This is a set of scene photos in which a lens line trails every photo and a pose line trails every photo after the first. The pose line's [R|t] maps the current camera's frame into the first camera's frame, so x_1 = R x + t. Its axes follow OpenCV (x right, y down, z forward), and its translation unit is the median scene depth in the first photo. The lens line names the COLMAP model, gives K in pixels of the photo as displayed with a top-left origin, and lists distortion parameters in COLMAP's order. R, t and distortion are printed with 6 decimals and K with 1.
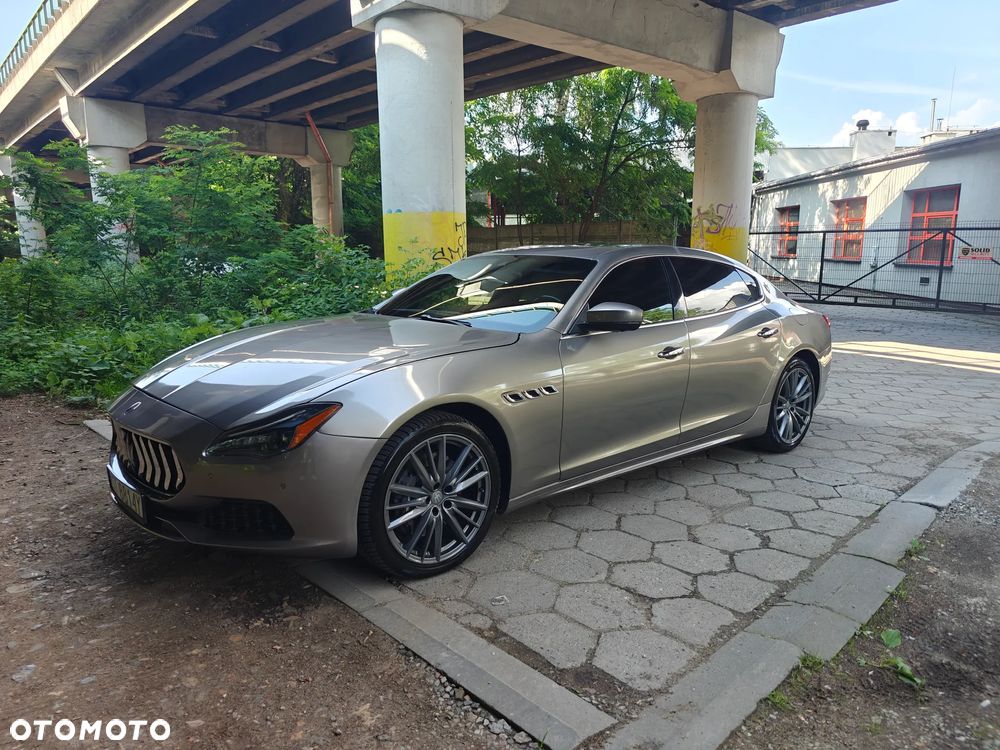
lens RADIAL K [[688.5, 0, 493.2], [0, 688.5, 380.6], [0, 0, 1]] dist [0.055116, -0.063705]
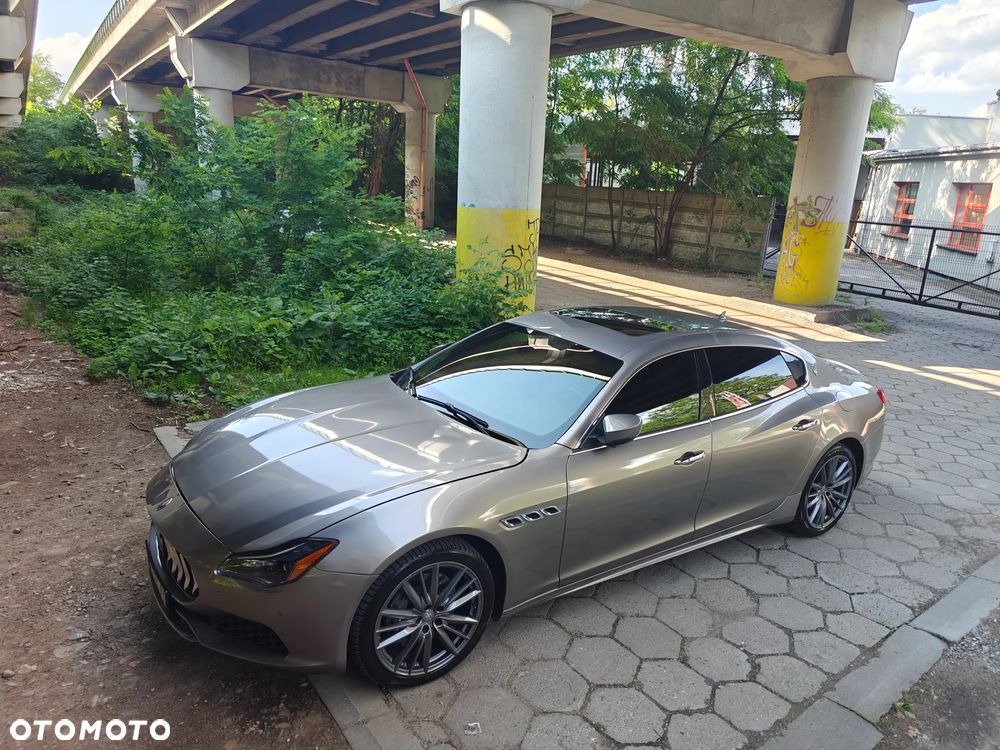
lens RADIAL K [[689.4, 0, 502.4], [0, 689.4, 378.8], [0, 0, 1]] dist [0.051017, -0.056169]
pose [[0.990449, 0.088290, -0.105906, 0.062520], [-0.078532, 0.992562, 0.093025, -0.167312], [0.113332, -0.083820, 0.990015, -0.010212]]
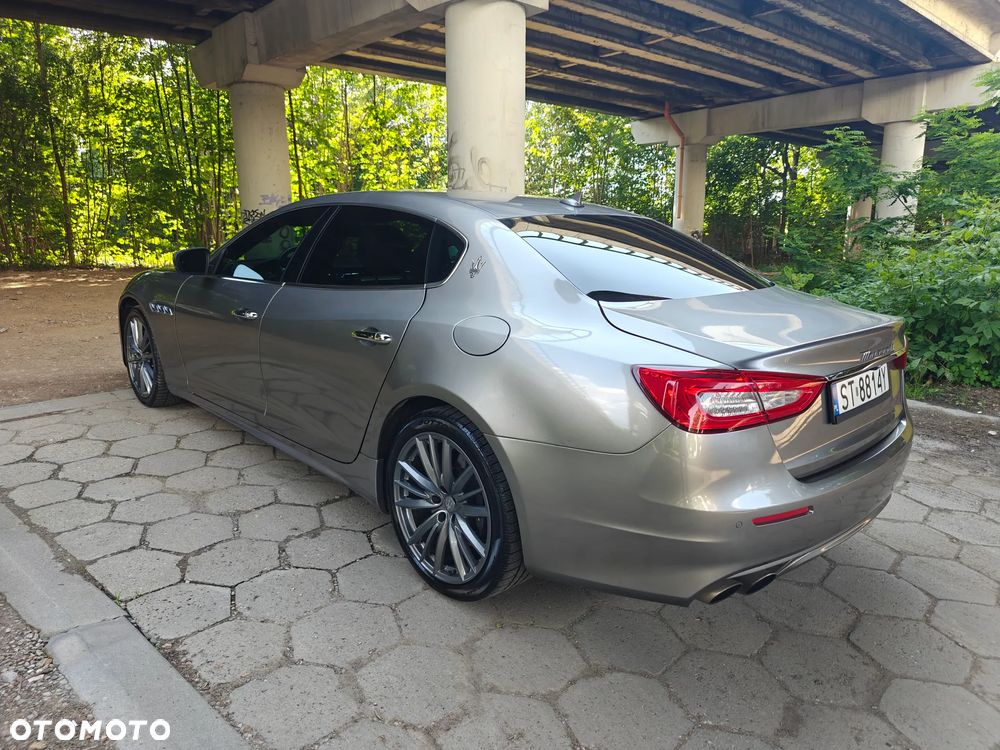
lens RADIAL K [[691.7, 0, 501.3], [0, 691.7, 379.3], [0, 0, 1]] dist [0.049063, -0.051206]
pose [[0.038767, 0.218368, -0.975096, 0.849399], [-0.197049, 0.958339, 0.206782, -0.153385], [0.979627, 0.184125, 0.080181, 0.932356]]
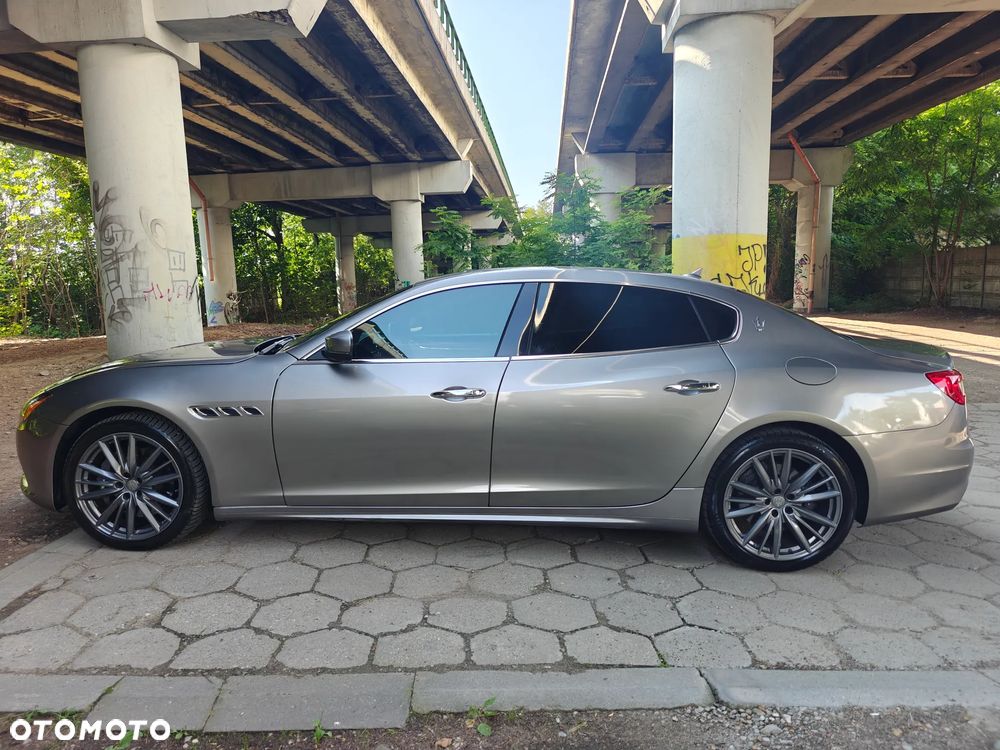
lens RADIAL K [[691.7, 0, 501.3], [0, 691.7, 379.3], [0, 0, 1]] dist [0.049063, -0.051206]
pose [[0.712338, 0.086968, -0.696427, 0.655661], [-0.118073, 0.993000, 0.003232, -0.049453], [0.691833, 0.079927, 0.717620, 0.311565]]
